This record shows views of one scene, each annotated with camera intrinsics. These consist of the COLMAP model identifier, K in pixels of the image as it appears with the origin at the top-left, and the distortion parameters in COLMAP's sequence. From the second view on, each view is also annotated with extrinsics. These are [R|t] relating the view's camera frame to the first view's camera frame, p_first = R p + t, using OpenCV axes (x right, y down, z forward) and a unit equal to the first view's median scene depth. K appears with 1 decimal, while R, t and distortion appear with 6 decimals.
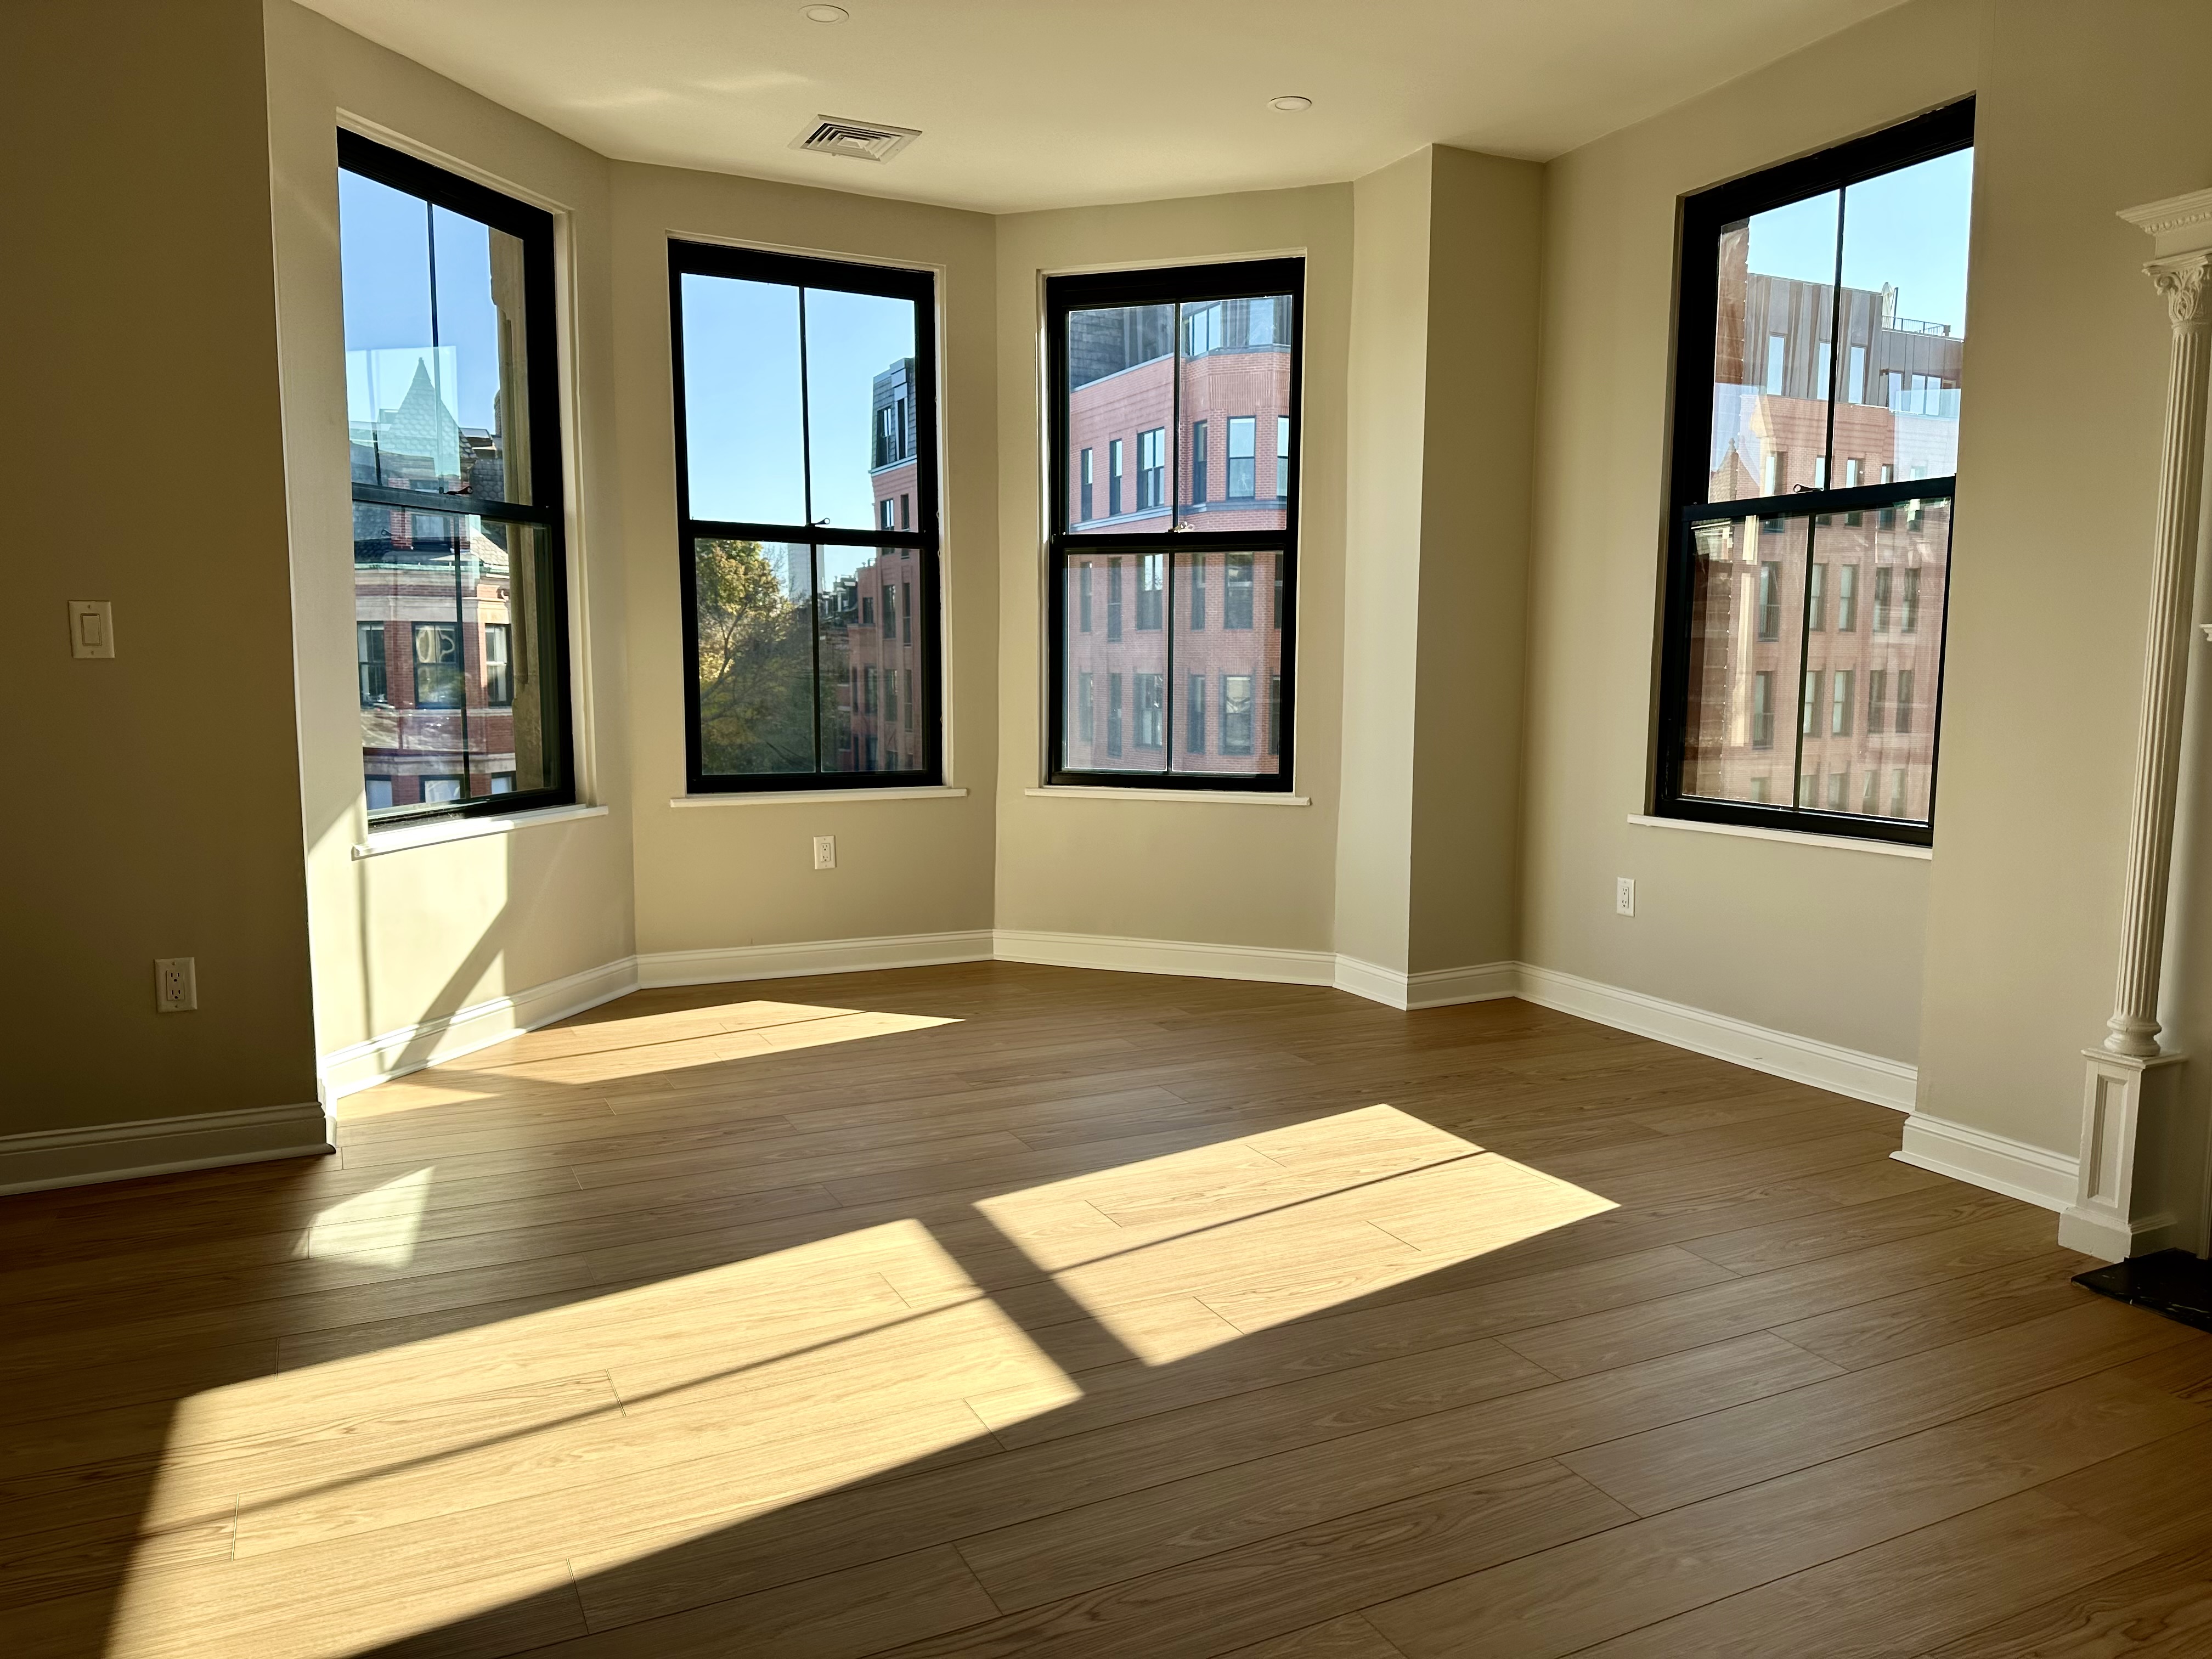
lens RADIAL K [[1541.1, 0, 1112.8], [0, 1541.1, 842.0], [0, 0, 1]] dist [0.047939, -0.065439]
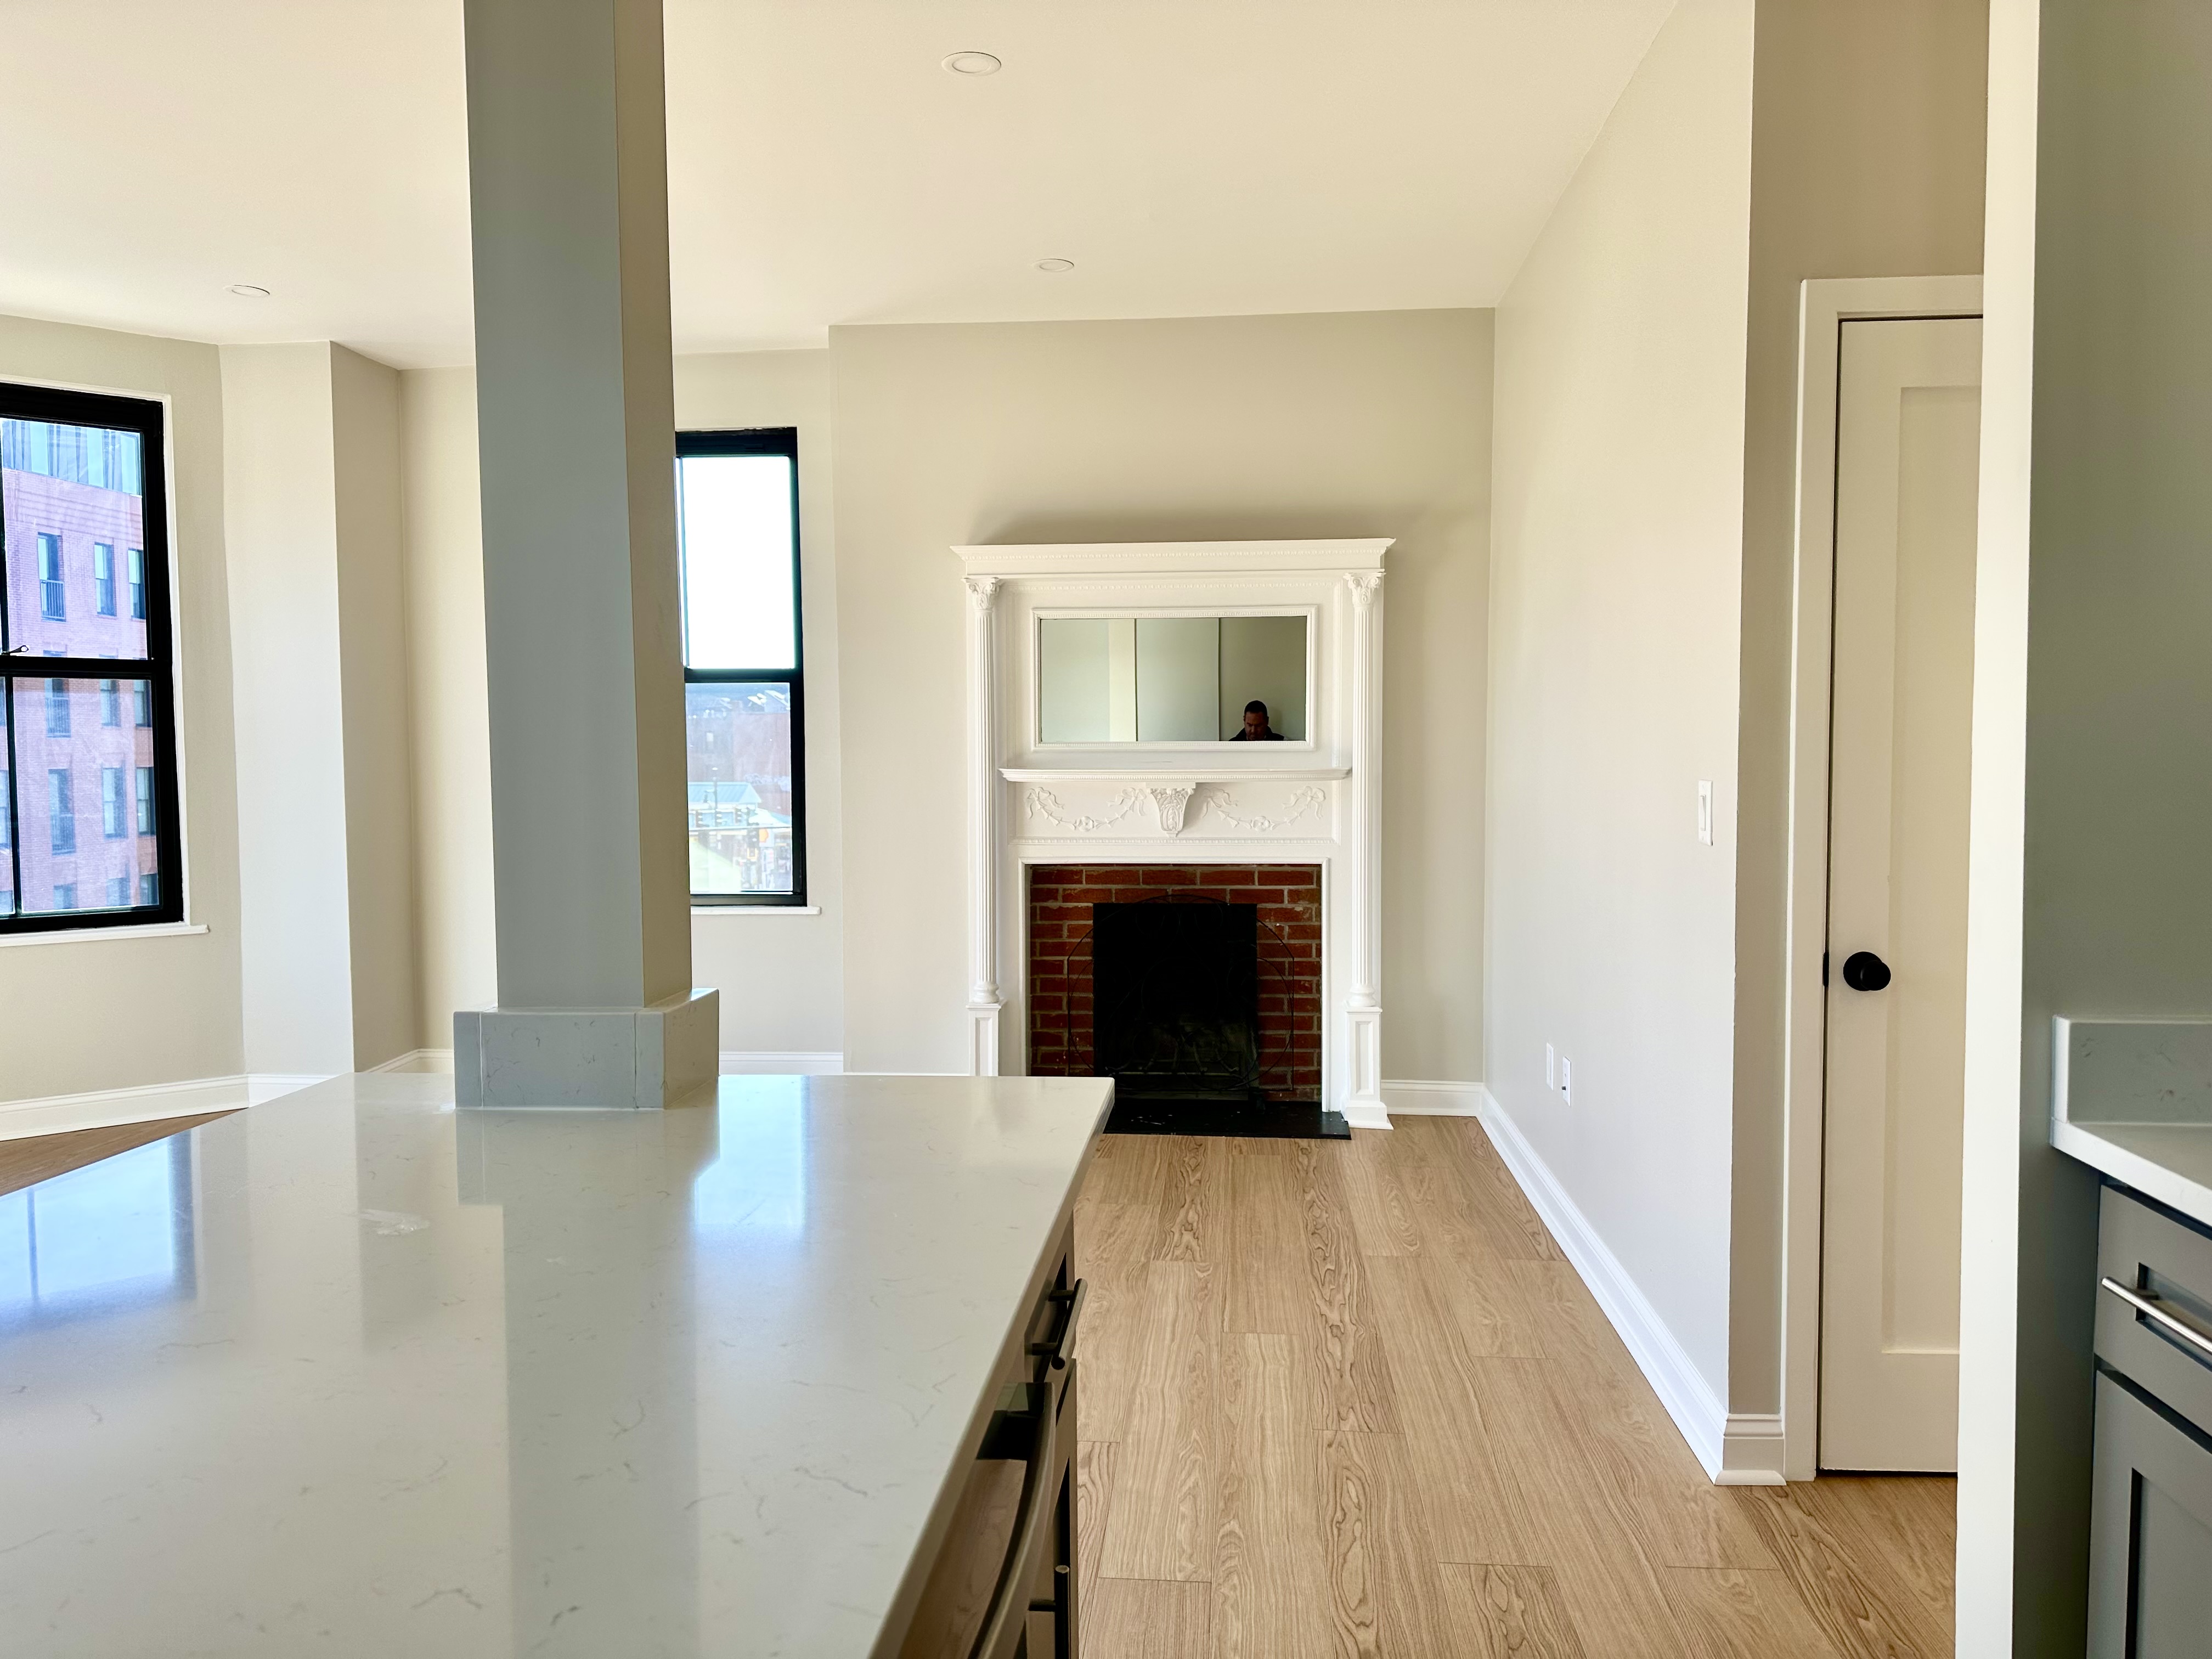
lens RADIAL K [[1541.1, 0, 1115.8], [0, 1541.1, 836.8], [0, 0, 1]] dist [0.047939, -0.065439]
pose [[0.514371, -0.054457, 0.855837, -0.418024], [0.106798, 0.994280, -0.000921, -0.020387], [-0.850892, 0.091876, 0.517245, -0.041481]]
